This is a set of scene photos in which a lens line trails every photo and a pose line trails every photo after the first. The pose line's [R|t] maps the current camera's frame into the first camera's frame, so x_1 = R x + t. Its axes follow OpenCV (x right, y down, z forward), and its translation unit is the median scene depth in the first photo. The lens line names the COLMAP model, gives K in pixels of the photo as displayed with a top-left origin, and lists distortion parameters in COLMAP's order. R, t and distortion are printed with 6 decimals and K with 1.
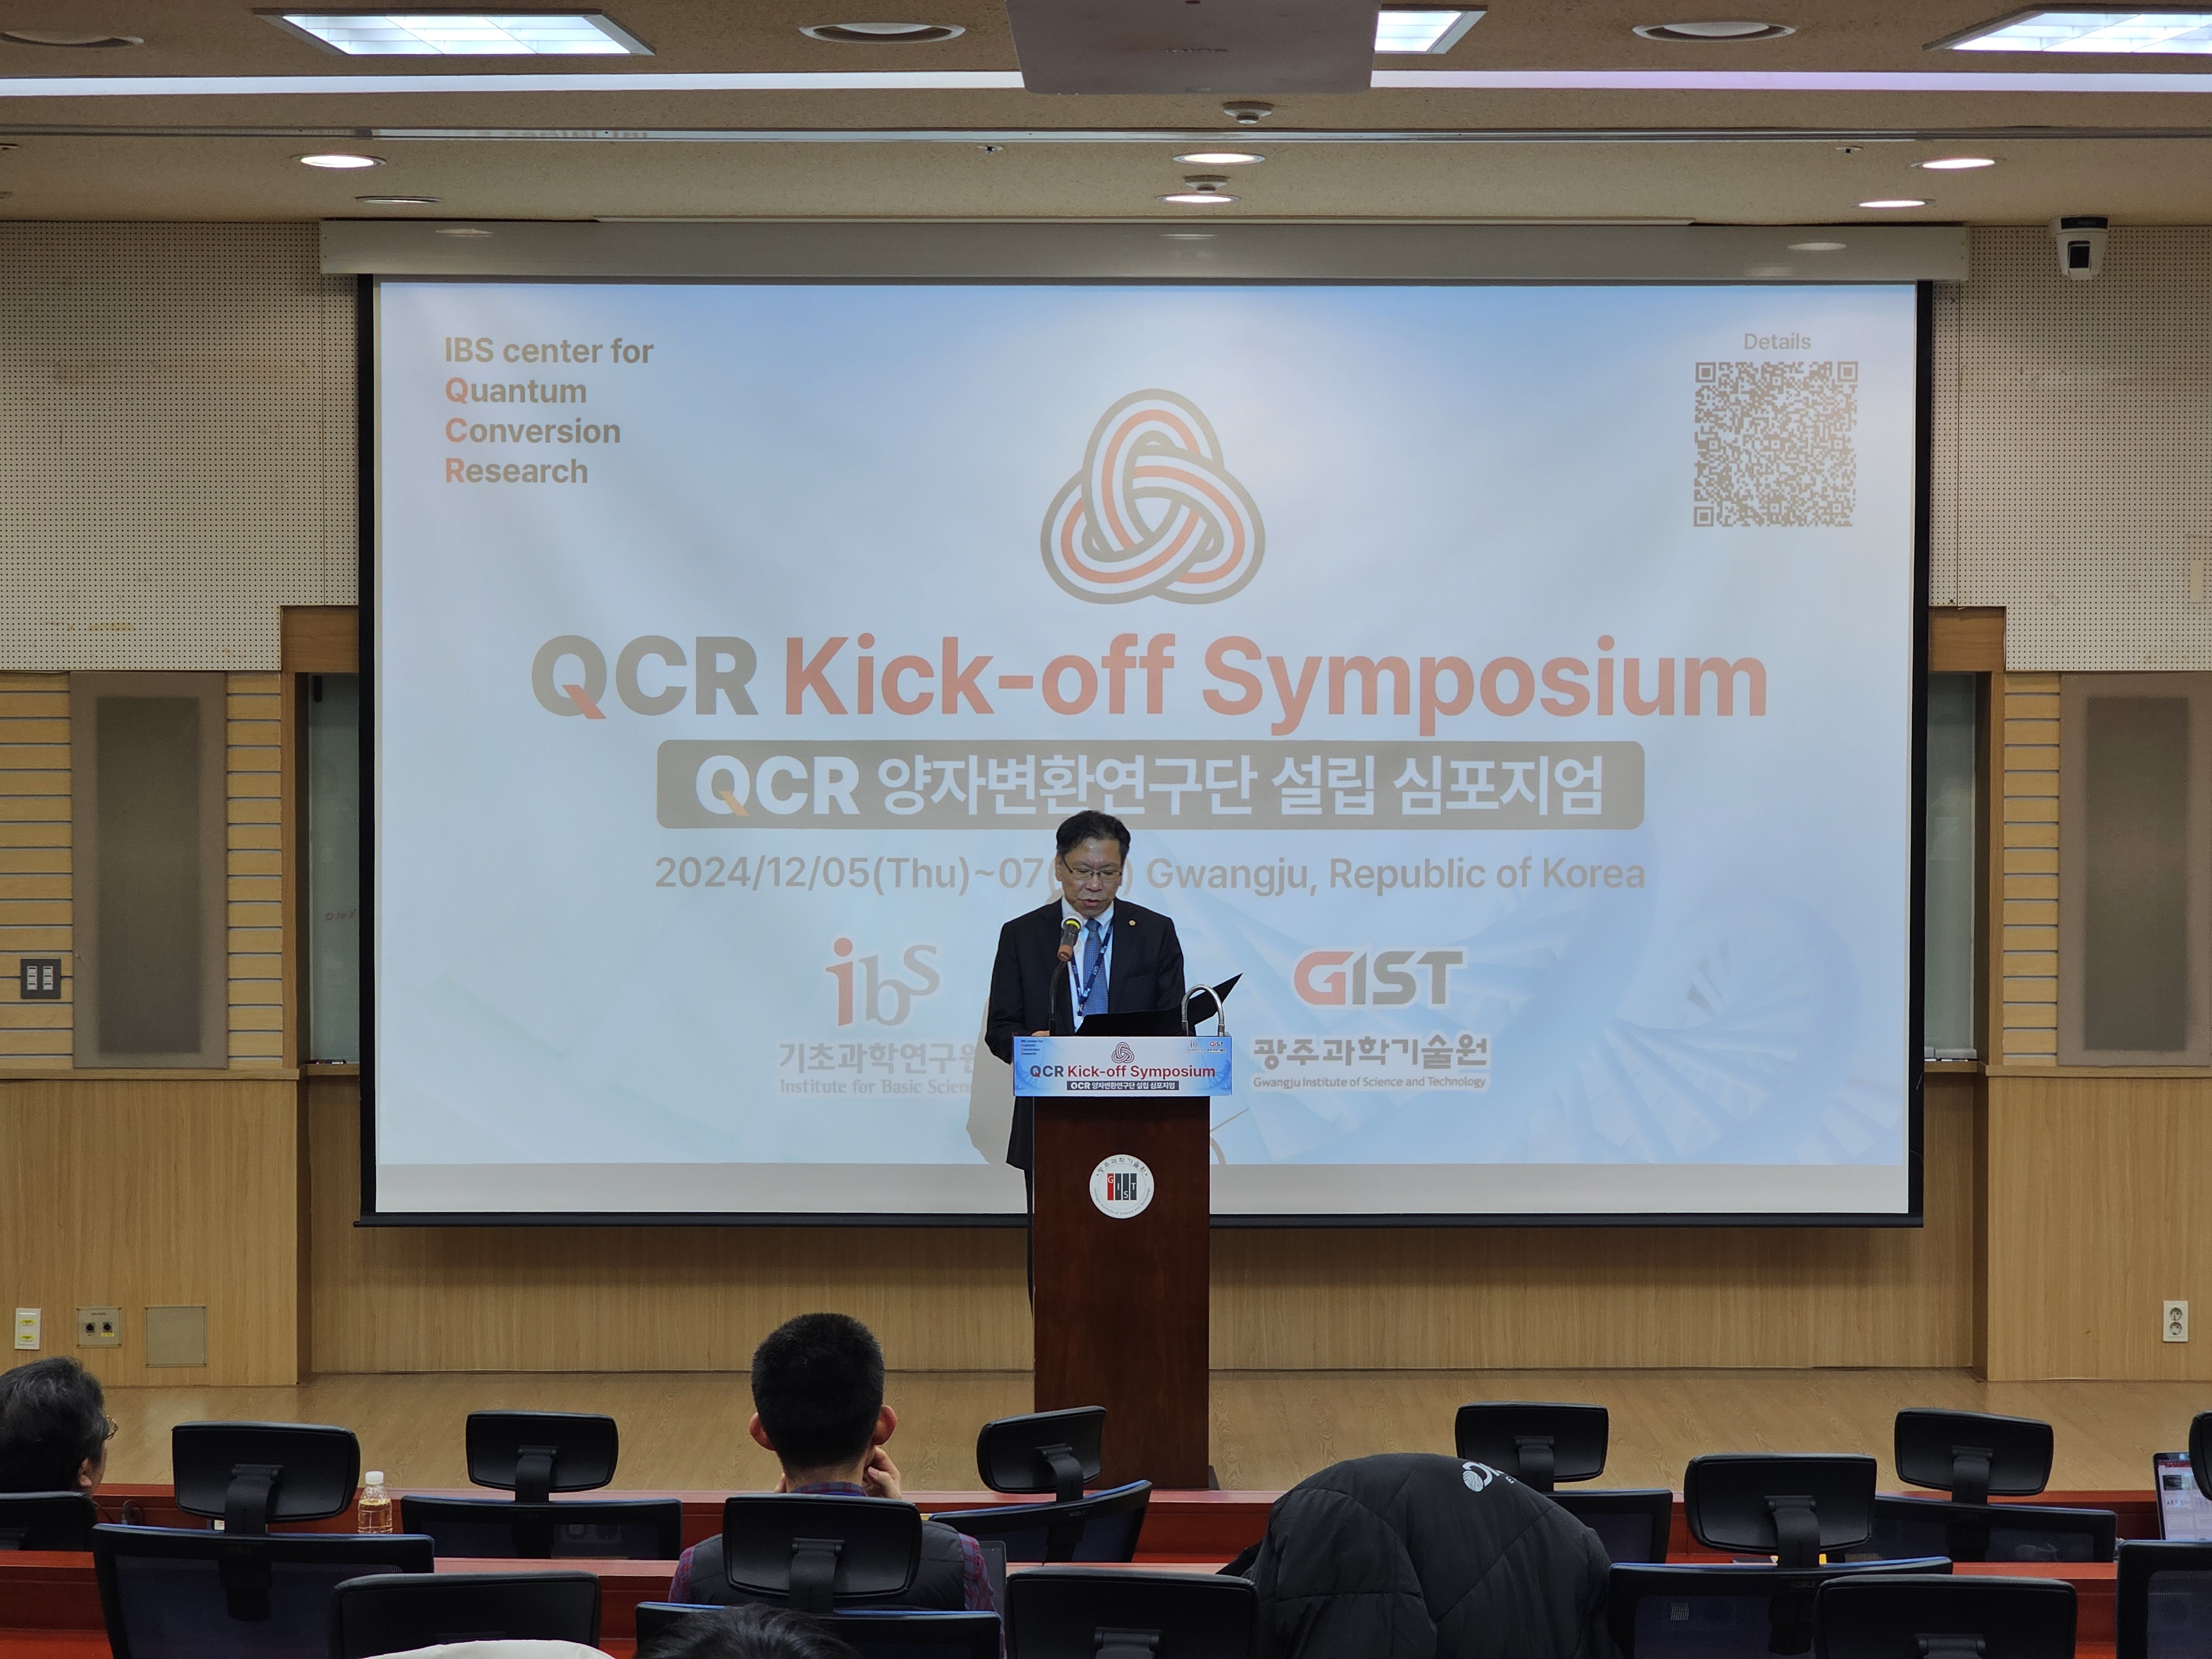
lens RADIAL K [[3949.0, 0, 1029.3], [0, 3949.0, 827.9], [0, 0, 1]] dist [-0.116624, 0.959559]
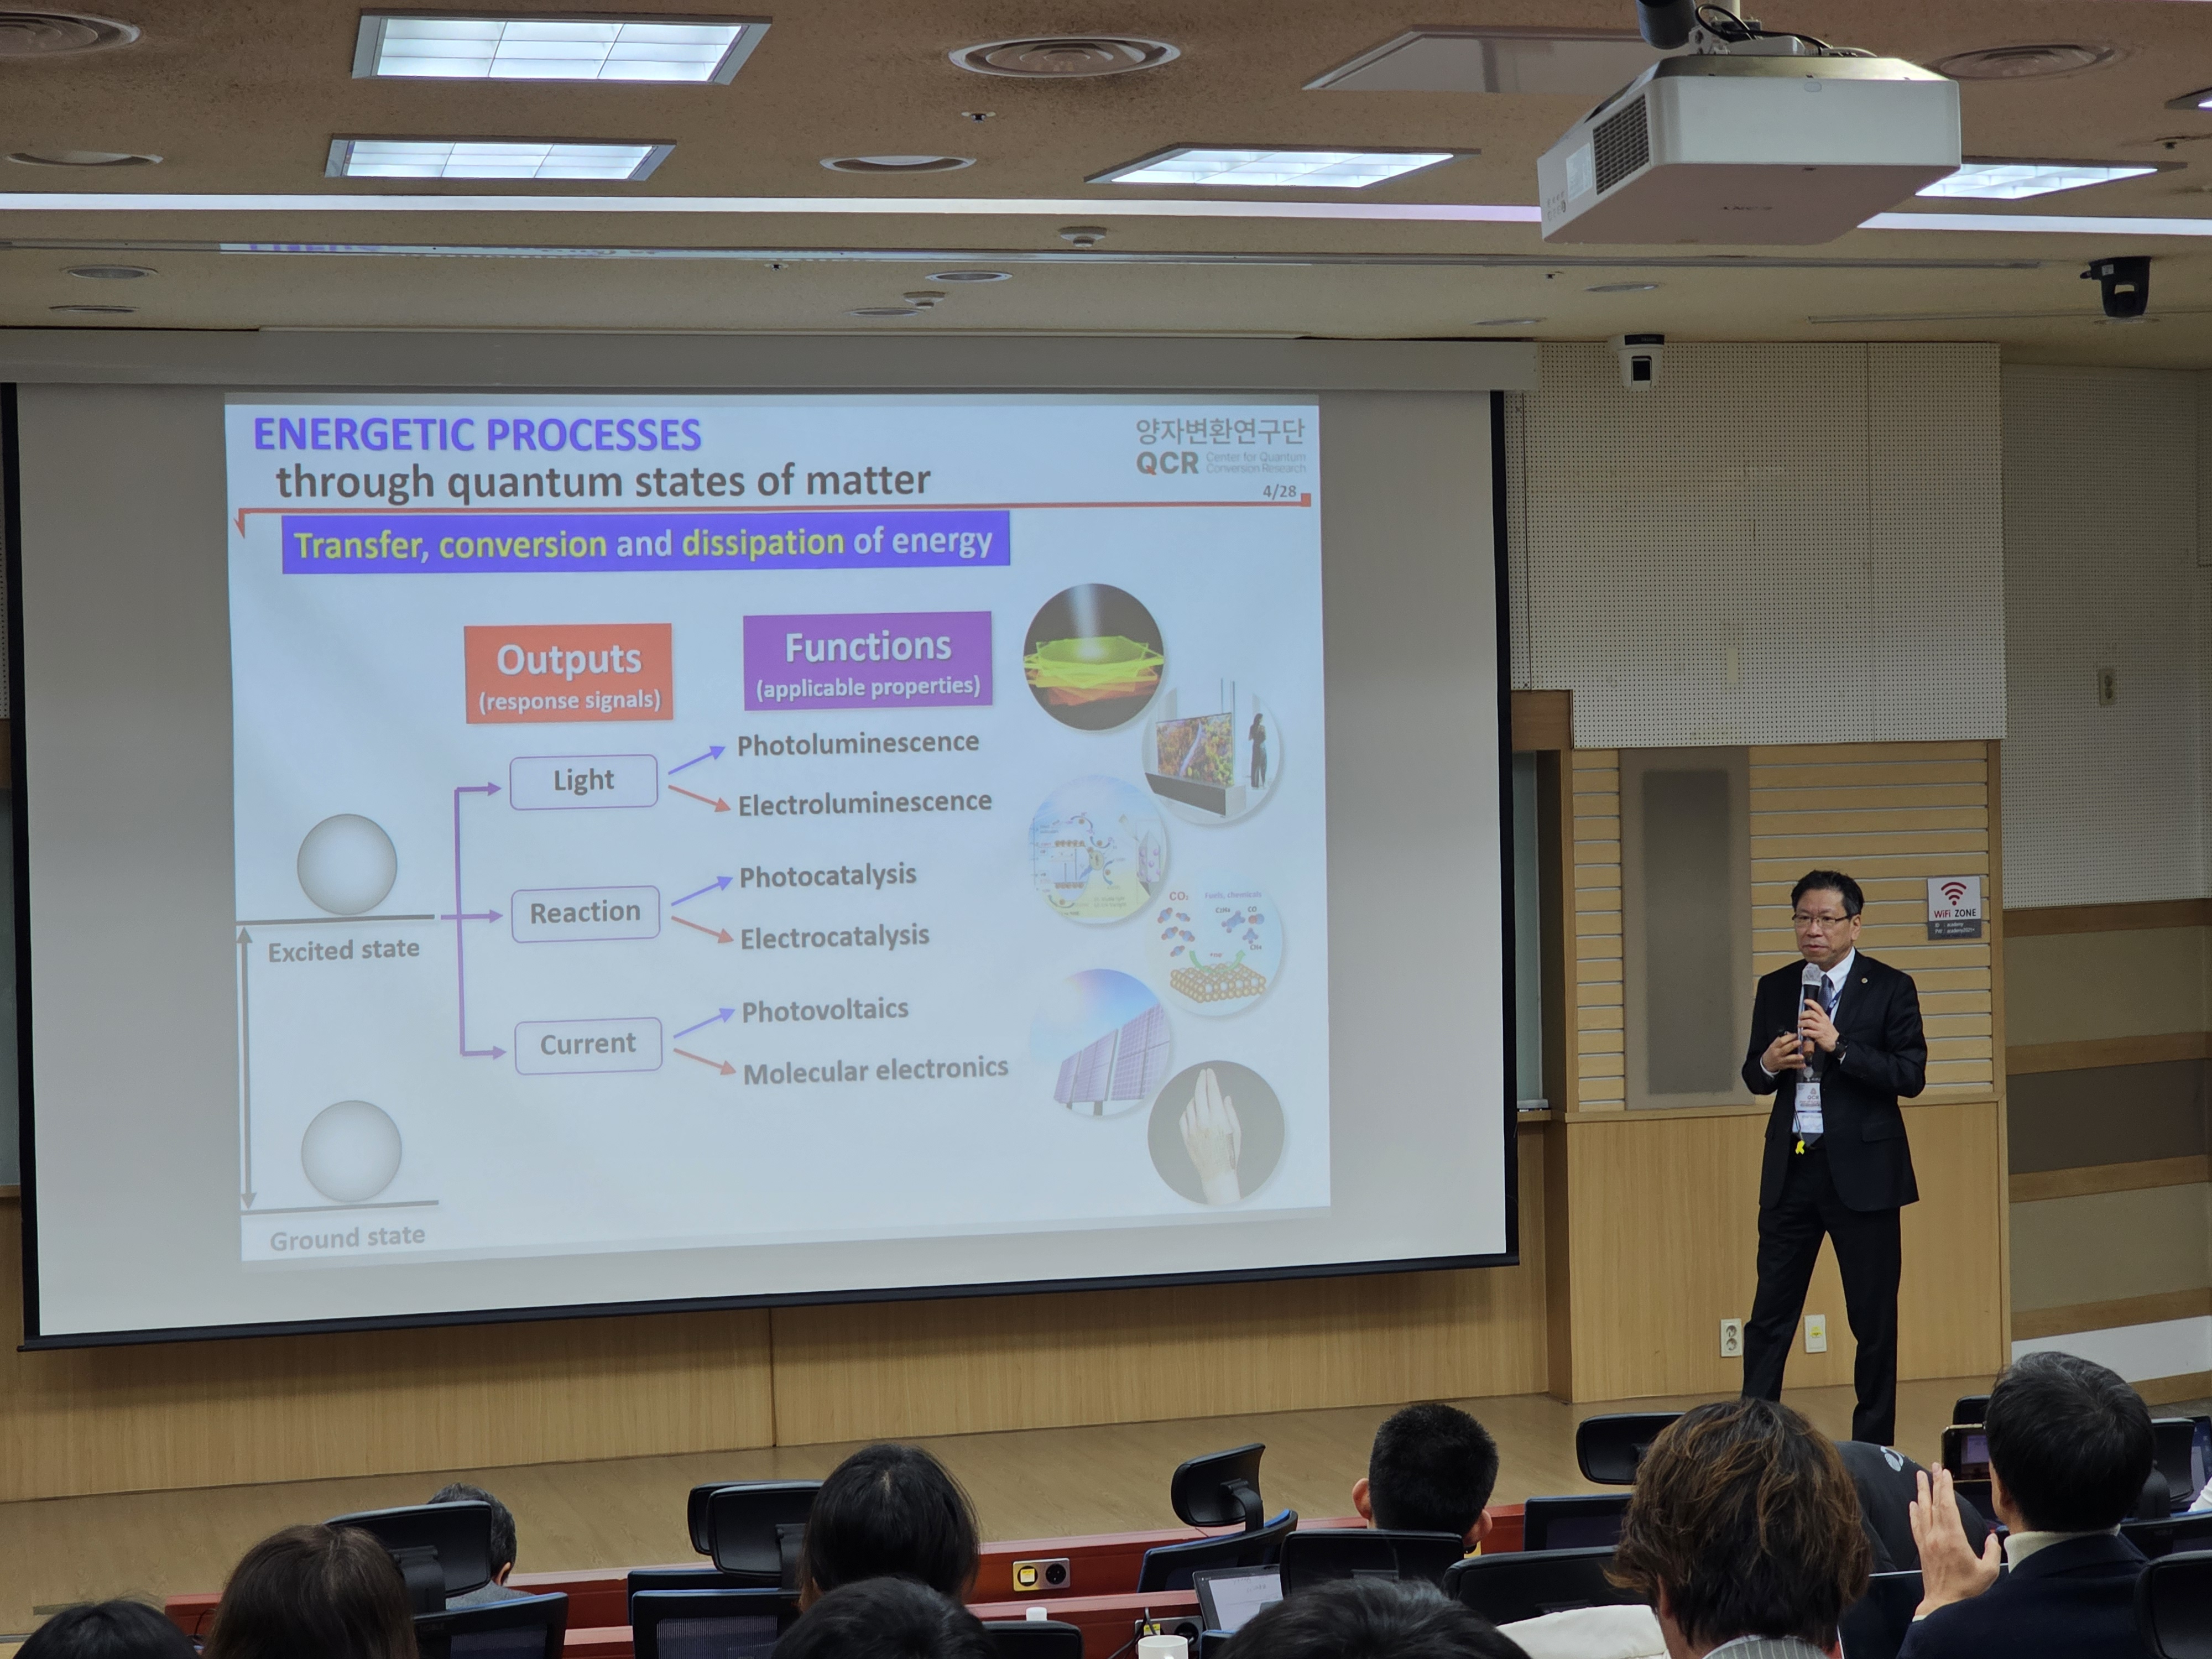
lens RADIAL K [[3949.0, 0, 1029.3], [0, 3949.0, 827.9], [0, 0, 1]] dist [-0.116624, 0.959559]
pose [[0.967852, -0.027625, 0.249998, -0.168534], [0.033906, 0.999208, -0.020851, -0.000390], [-0.249224, 0.028657, 0.968022, -0.015649]]
